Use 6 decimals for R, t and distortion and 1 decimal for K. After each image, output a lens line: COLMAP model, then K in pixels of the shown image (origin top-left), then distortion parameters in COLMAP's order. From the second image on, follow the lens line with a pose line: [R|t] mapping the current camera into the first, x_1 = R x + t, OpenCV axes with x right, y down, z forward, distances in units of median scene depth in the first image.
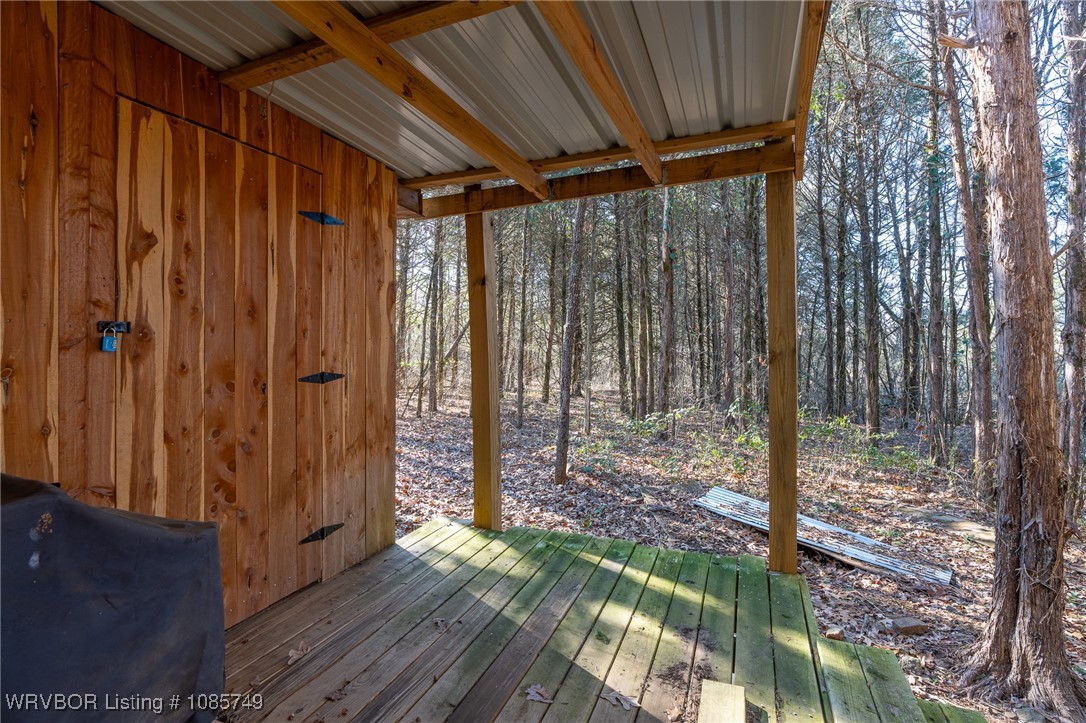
lens RADIAL K [[492.8, 0, 545.4], [0, 492.8, 351.5], [0, 0, 1]] dist [-0.003098, -0.000510]
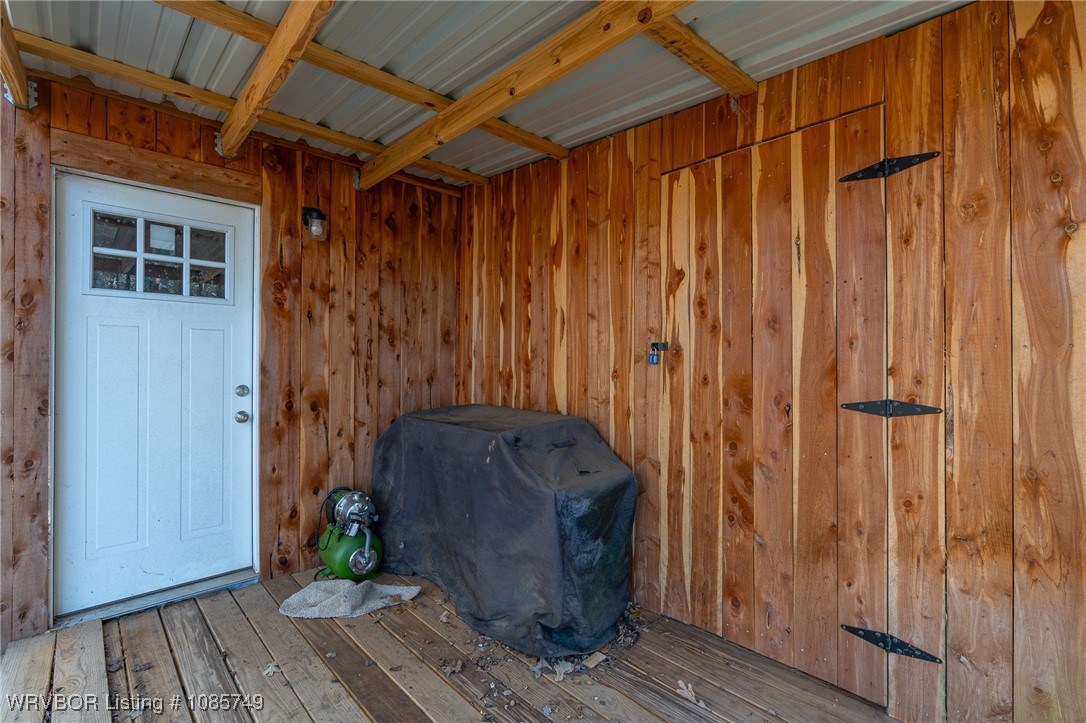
lens RADIAL K [[492.8, 0, 548.2], [0, 492.8, 359.9], [0, 0, 1]] dist [-0.003098, -0.000510]
pose [[-0.402828, 0.005885, -0.915257, 0.433073], [-0.004435, 0.999955, 0.008382, -0.019520], [0.915265, 0.007435, -0.402783, 1.089285]]
